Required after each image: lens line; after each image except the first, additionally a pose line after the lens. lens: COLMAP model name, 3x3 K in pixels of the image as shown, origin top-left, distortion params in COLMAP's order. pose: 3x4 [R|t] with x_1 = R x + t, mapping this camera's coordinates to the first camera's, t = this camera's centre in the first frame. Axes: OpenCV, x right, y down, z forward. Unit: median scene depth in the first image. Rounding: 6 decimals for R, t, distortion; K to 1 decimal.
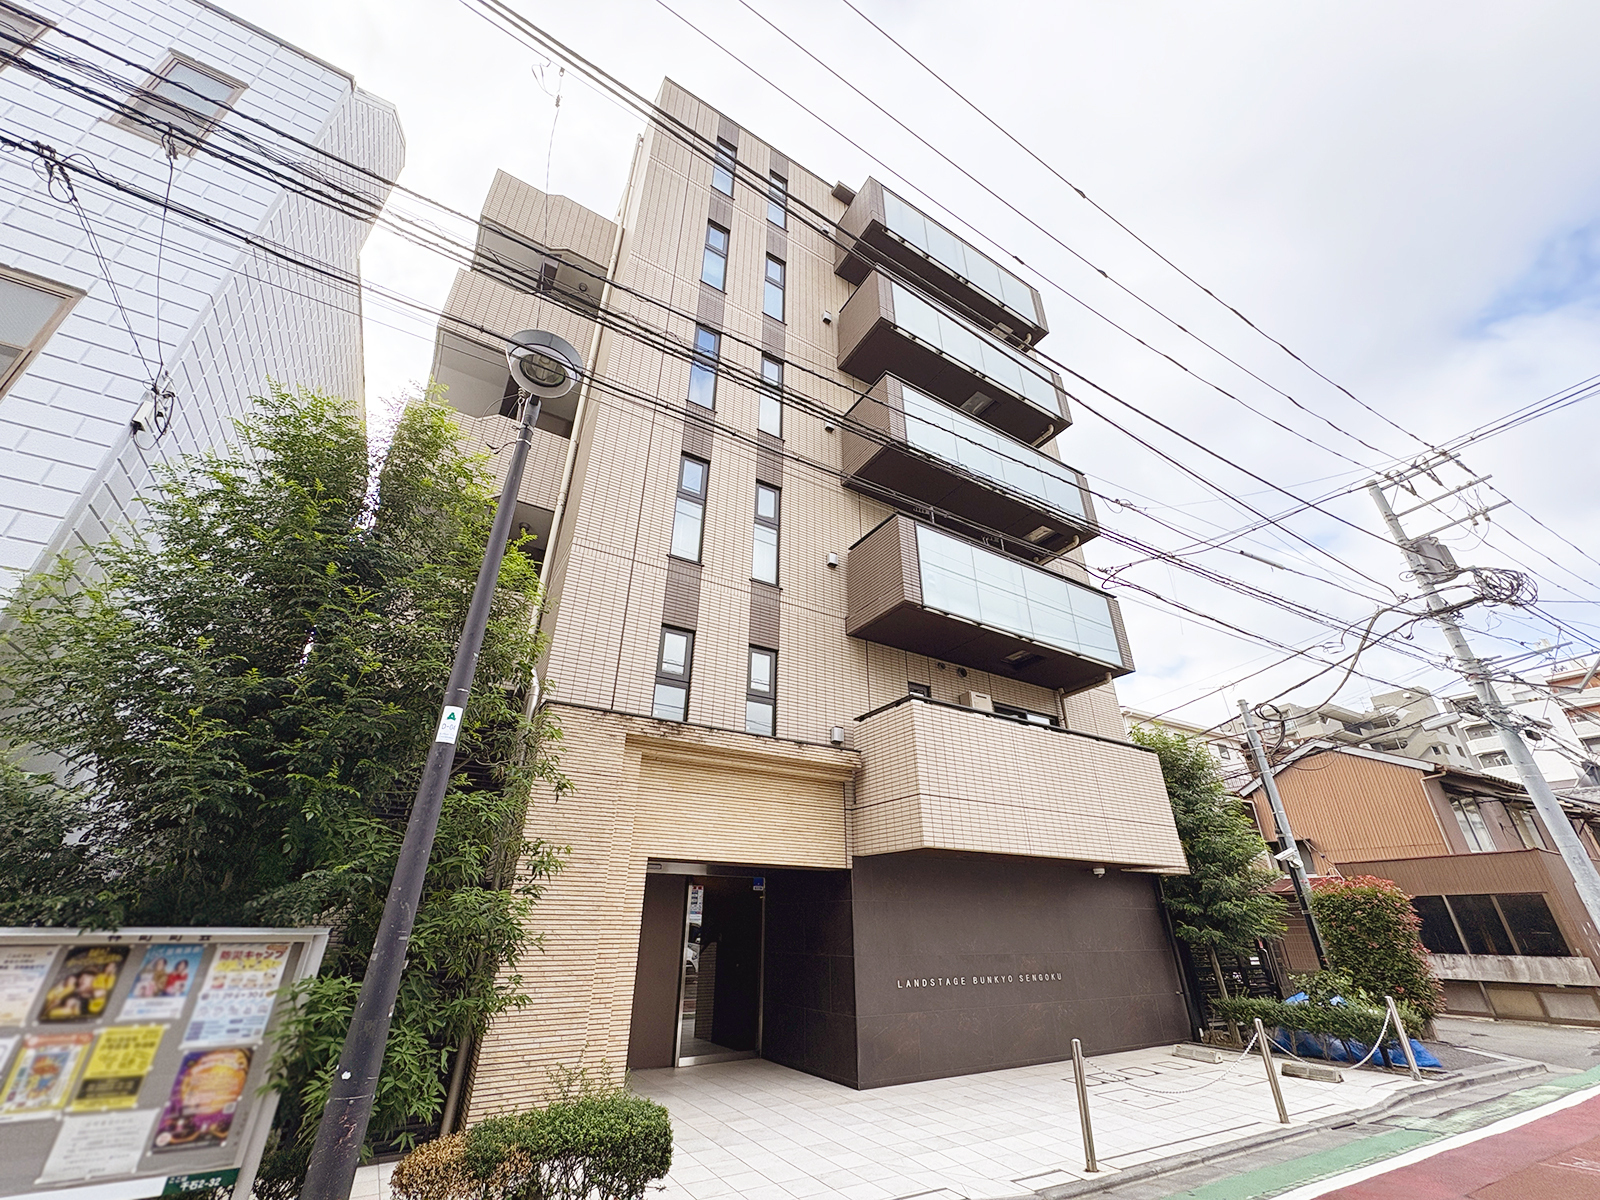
lens RADIAL K [[636.3, 0, 819.4], [0, 636.3, 602.1], [0, 0, 1]] dist [0.000667, 0.000008]
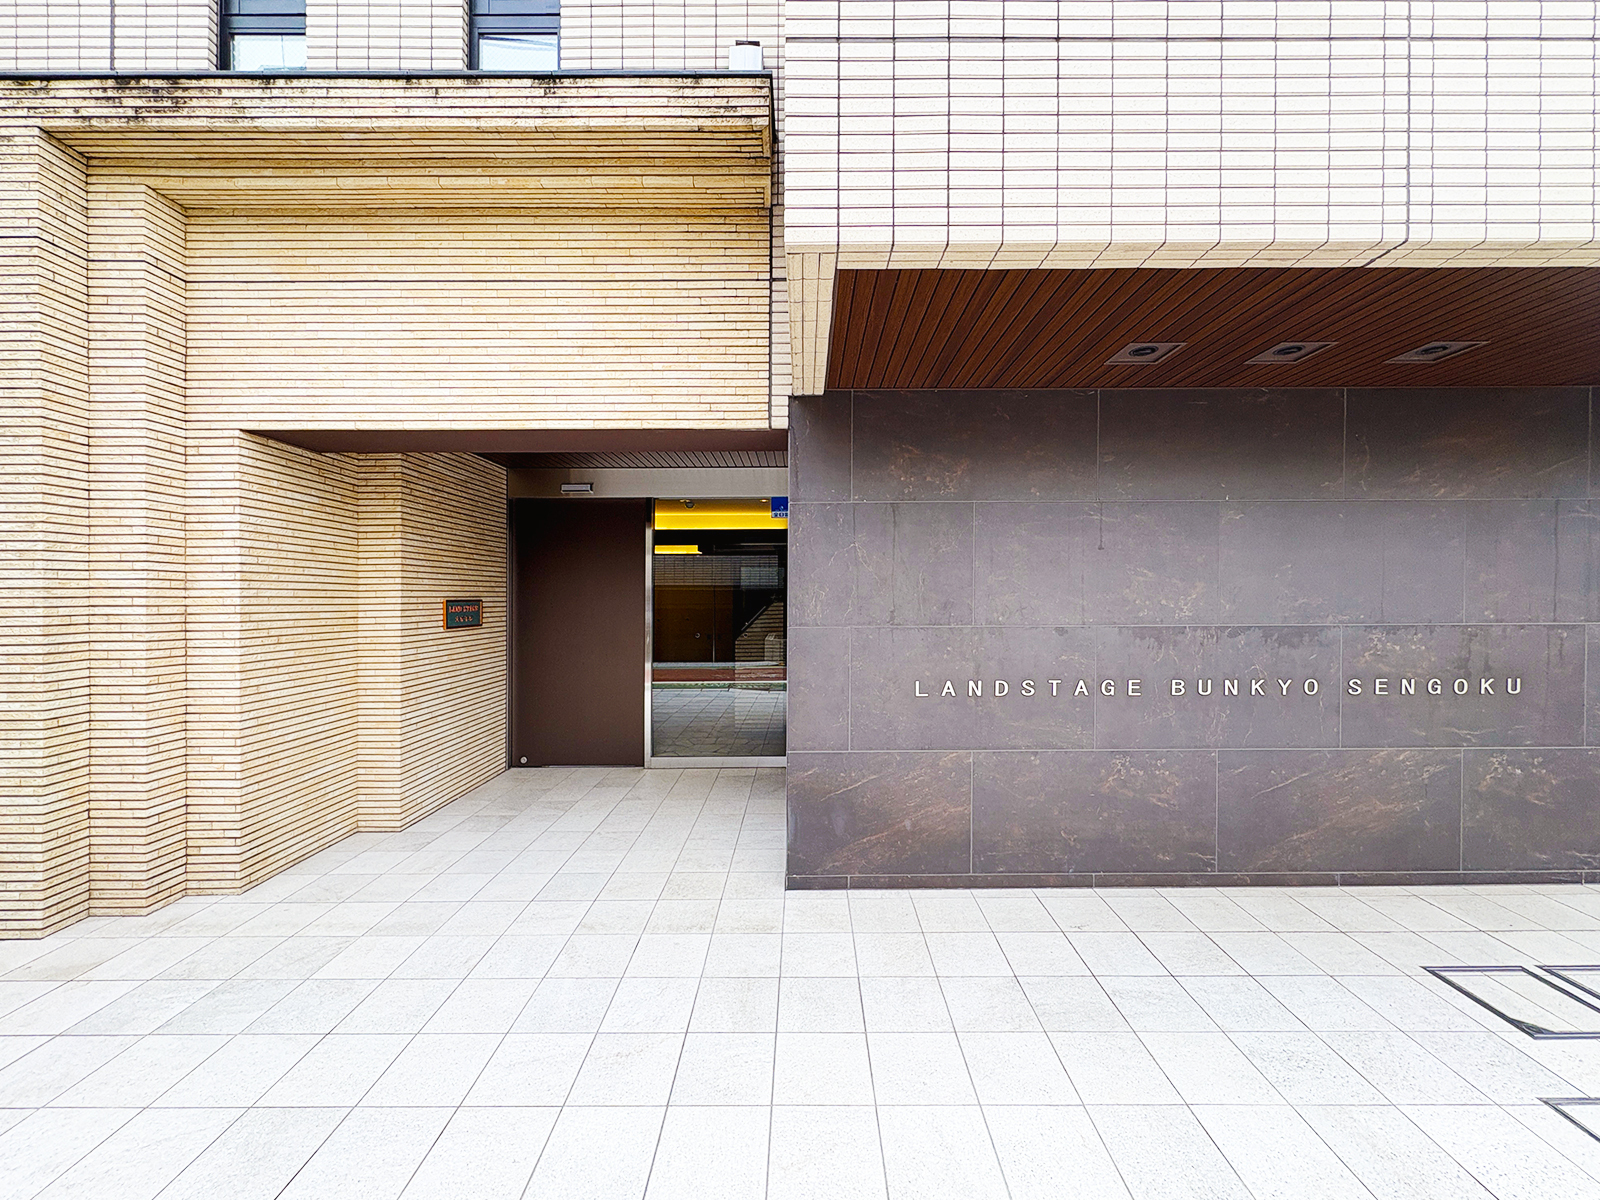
lens RADIAL K [[636.3, 0, 819.4], [0, 636.3, 602.1], [0, 0, 1]] dist [0.000667, 0.000008]
pose [[0.851751, 0.003839, -0.523933, 0.269882], [0.244723, 0.881279, 0.404300, 0.361638], [0.463283, -0.472581, 0.749690, 0.671174]]
